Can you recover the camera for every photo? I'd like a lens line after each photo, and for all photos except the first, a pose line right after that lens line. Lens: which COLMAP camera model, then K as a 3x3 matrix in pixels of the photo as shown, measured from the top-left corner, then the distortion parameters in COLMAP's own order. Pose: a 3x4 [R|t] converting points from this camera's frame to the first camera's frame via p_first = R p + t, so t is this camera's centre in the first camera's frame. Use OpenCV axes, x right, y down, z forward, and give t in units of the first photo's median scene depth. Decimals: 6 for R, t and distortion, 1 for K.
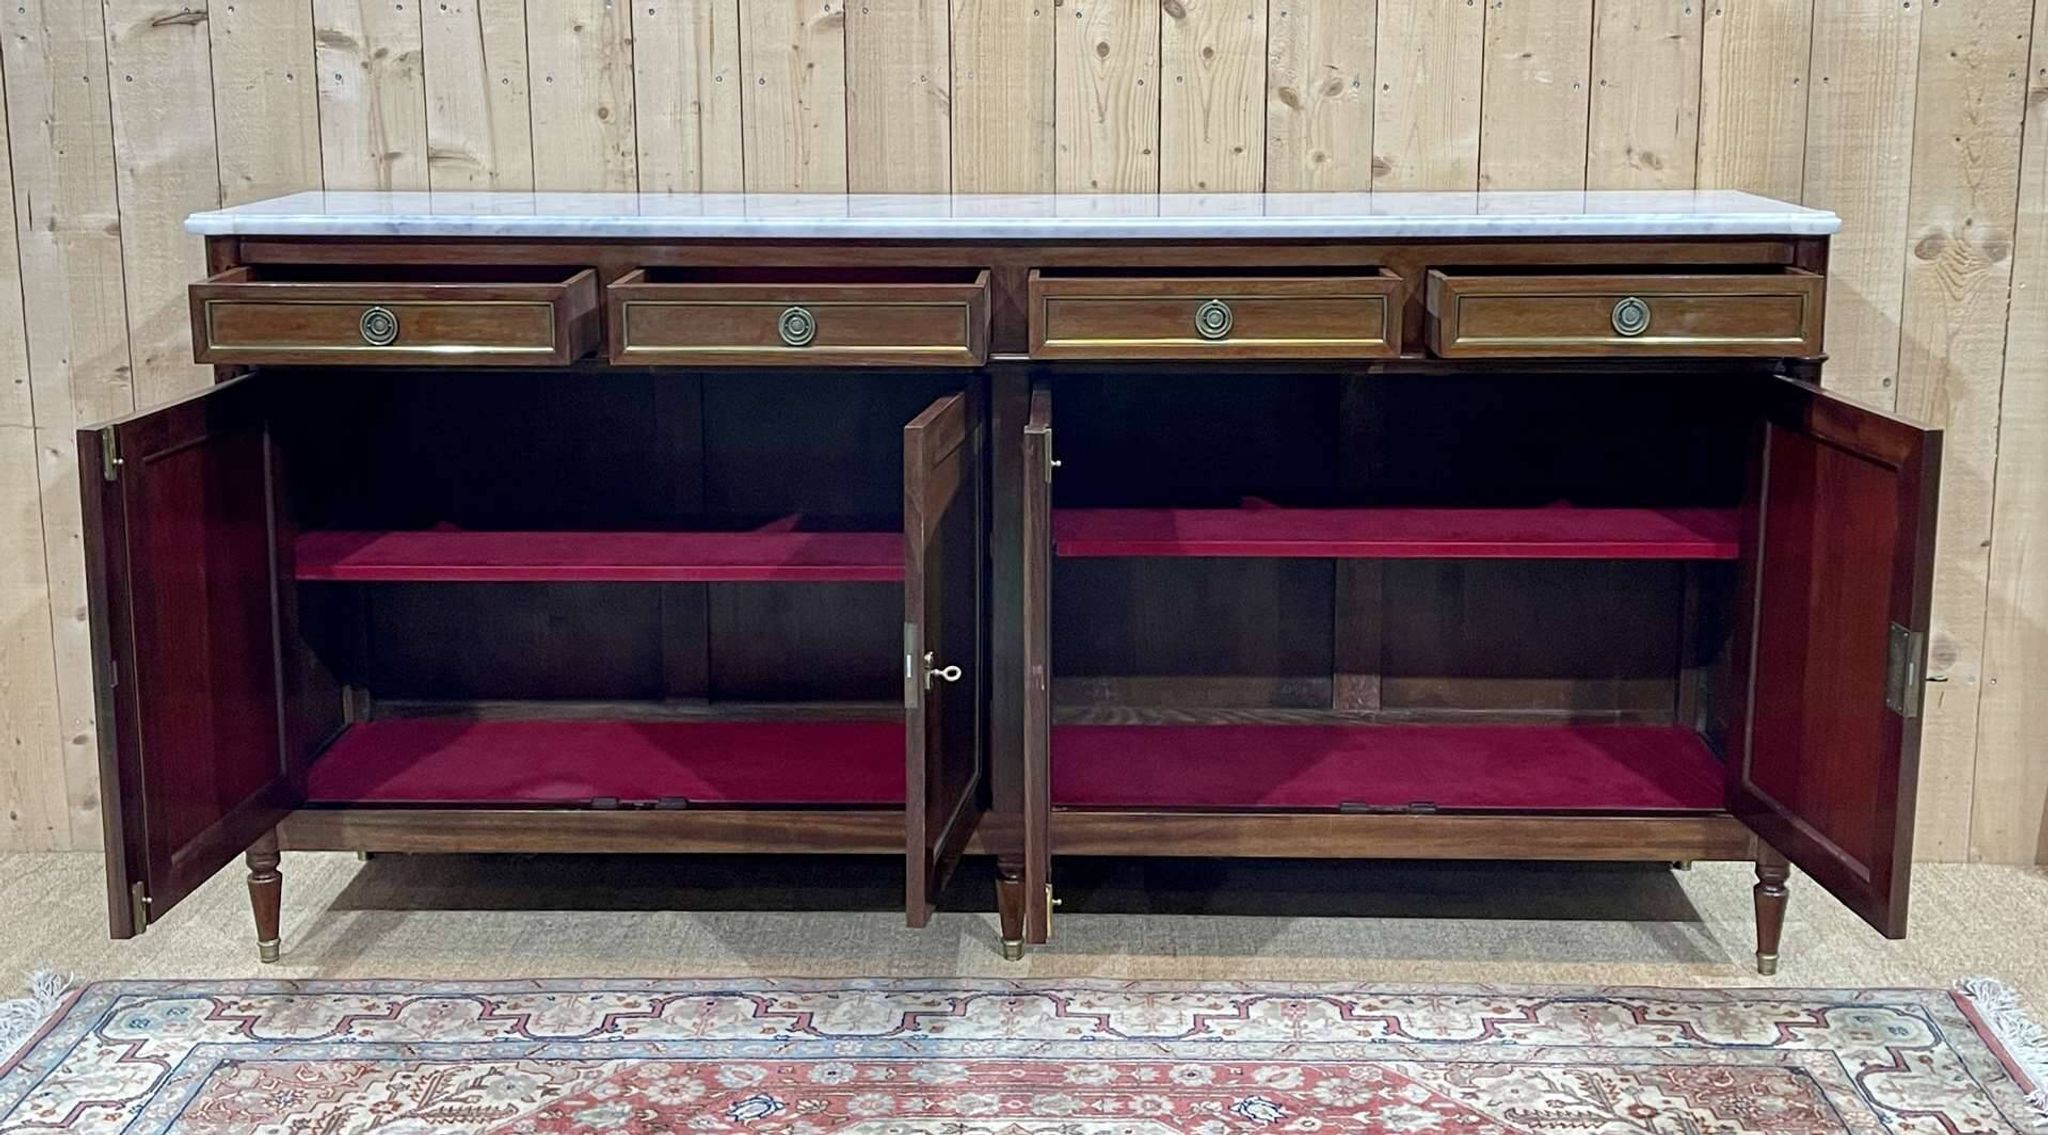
lens RADIAL K [[2358.4, 0, 1022.8], [0, 2358.4, 489.9], [0, 0, 1]] dist [0.037981, 0.000000]
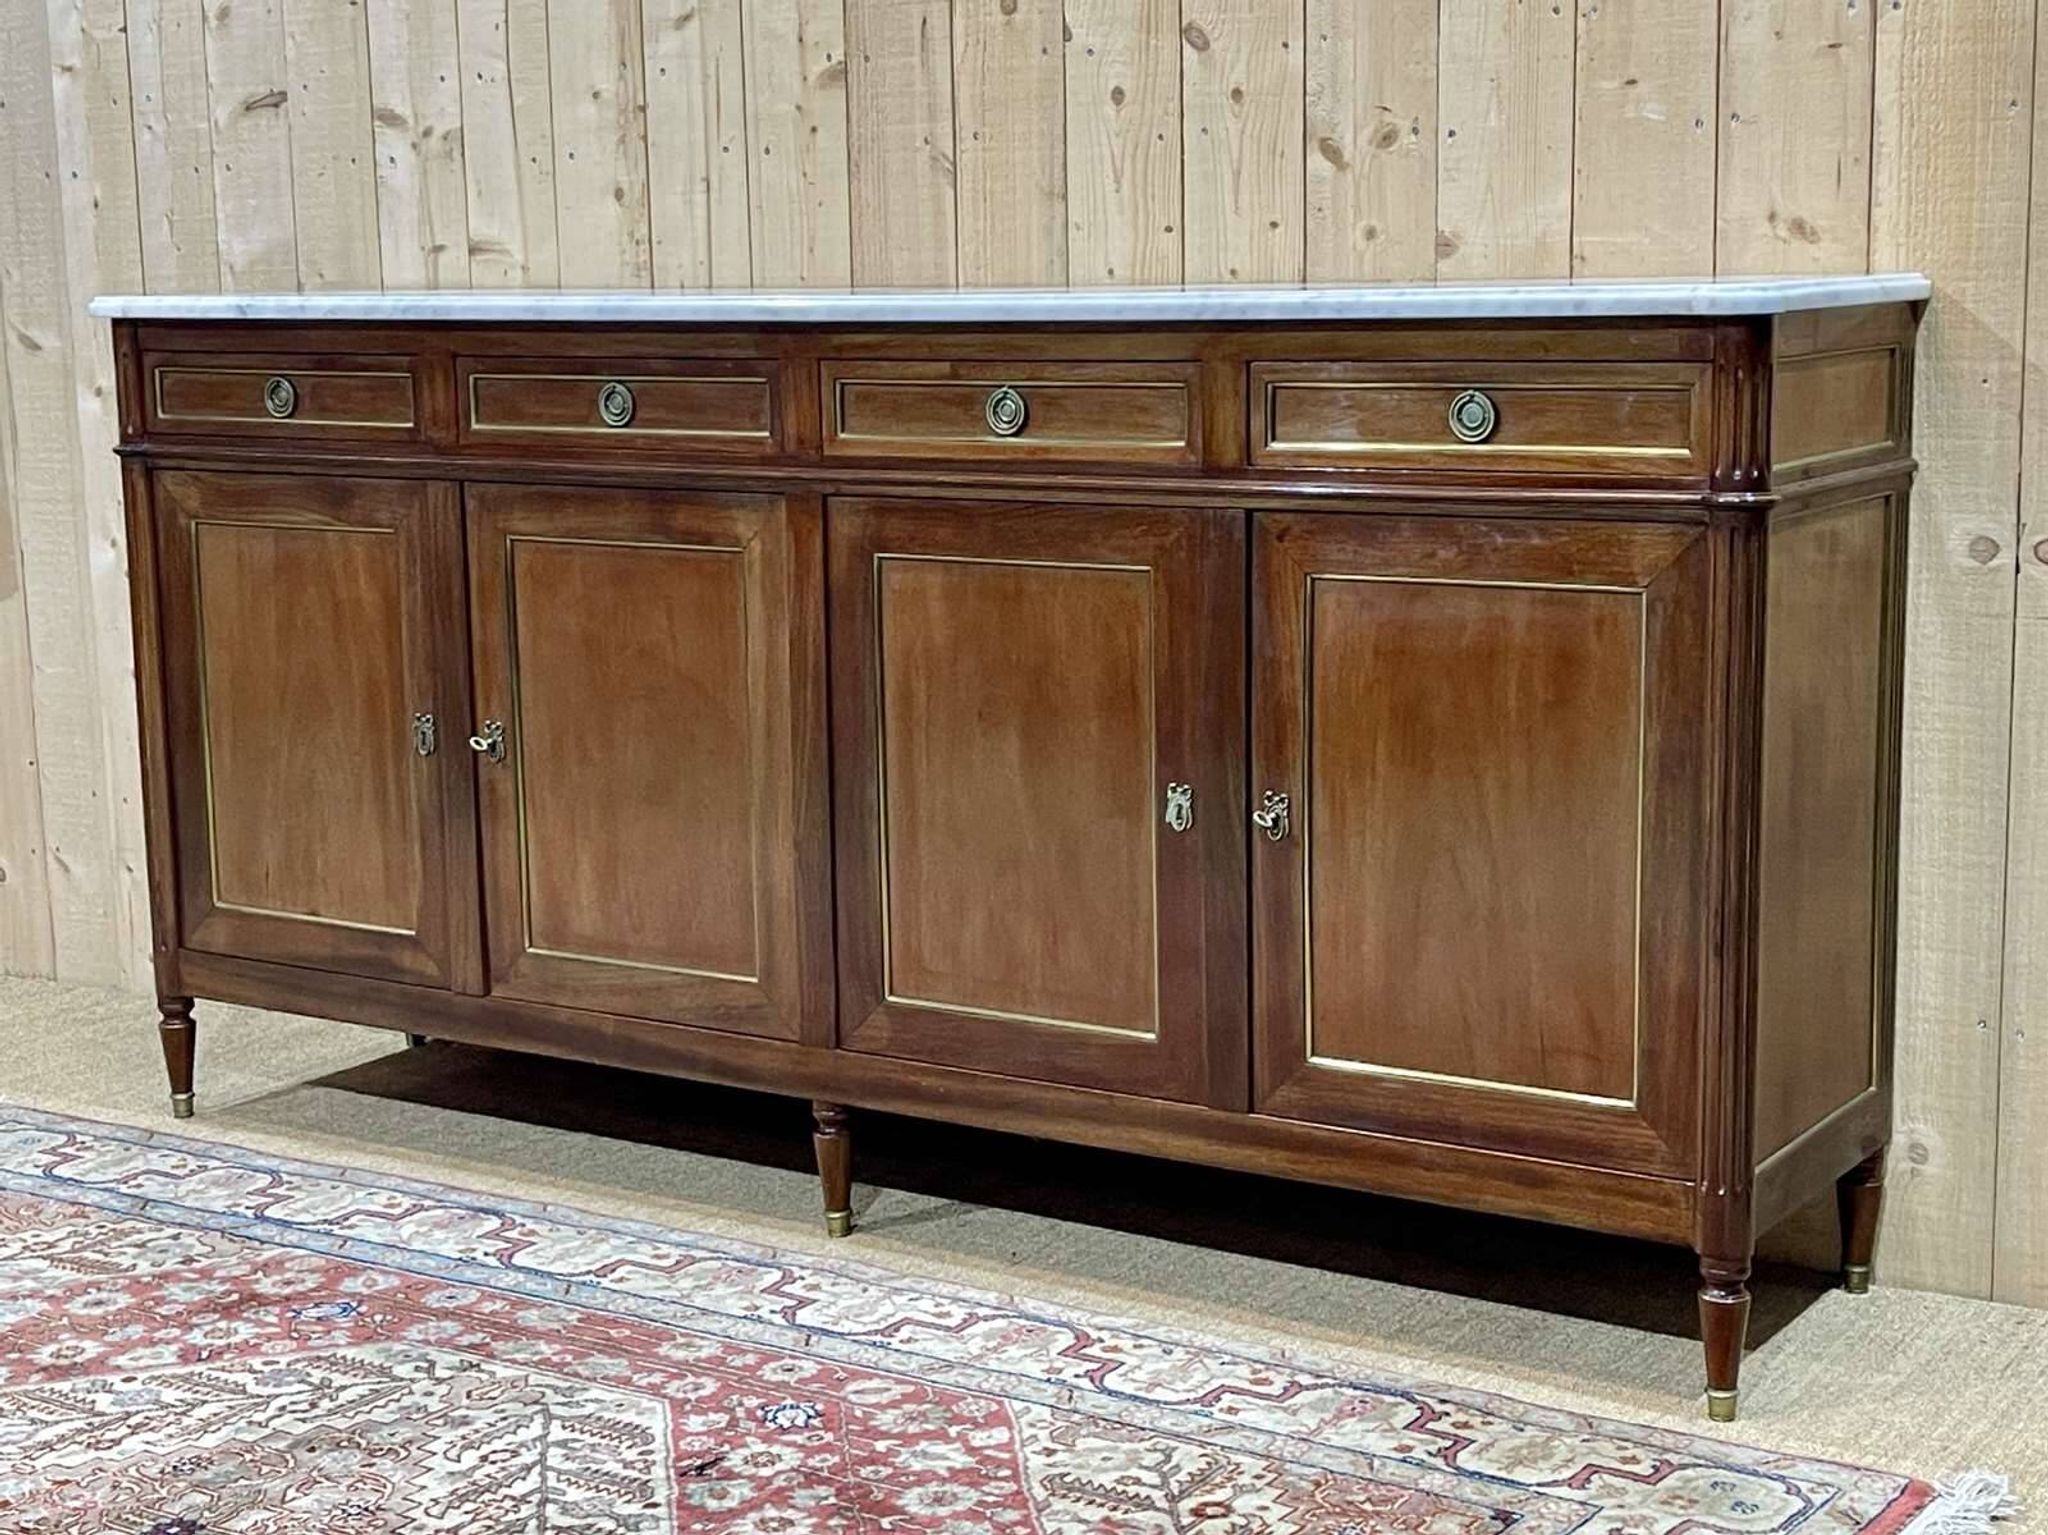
lens RADIAL K [[3160.2, 0, 1020.6], [0, 3160.2, 799.4], [0, 0, 1]] dist [0.055696, 0.000000]
pose [[0.849076, 0.078914, -0.522343, 0.581400], [-0.083260, 0.996412, 0.015194, 0.029558], [0.521668, 0.030589, 0.852600, 0.112781]]
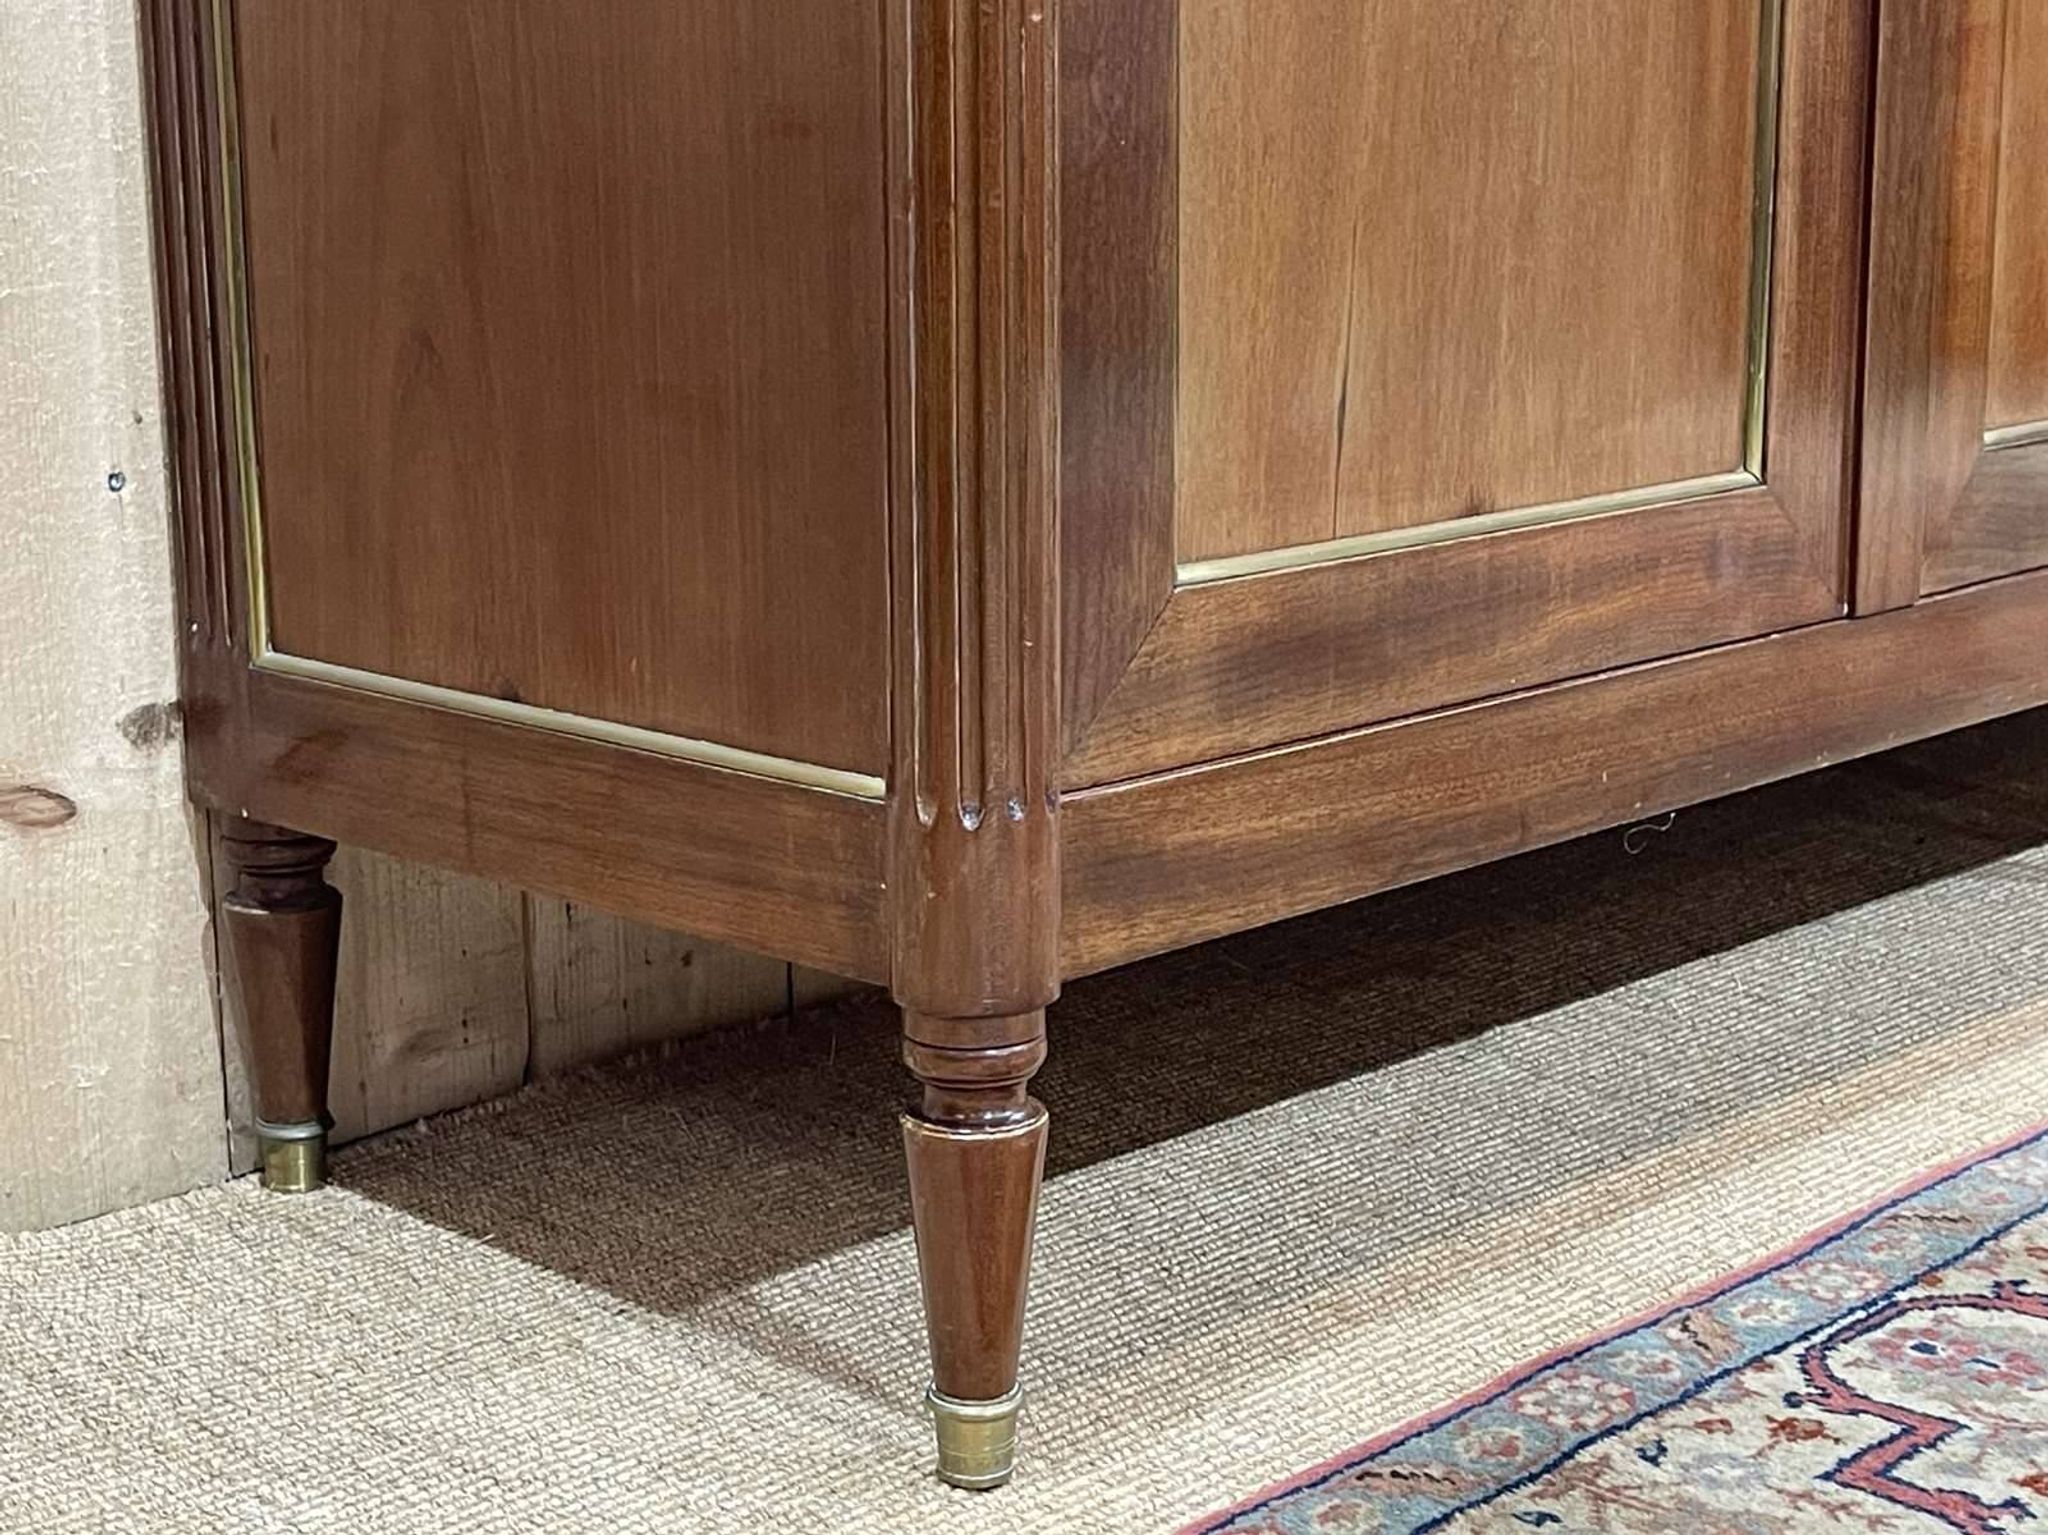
lens RADIAL K [[3464.7, 0, 1012.3], [0, 3464.7, 768.4], [0, 0, 1]] dist [0.076796, 0.000000]
pose [[0.681181, -0.155360, 0.715441, -0.539108], [0.143853, 0.986577, 0.077273, 0.101504], [-0.717843, 0.050282, 0.694387, 0.741712]]
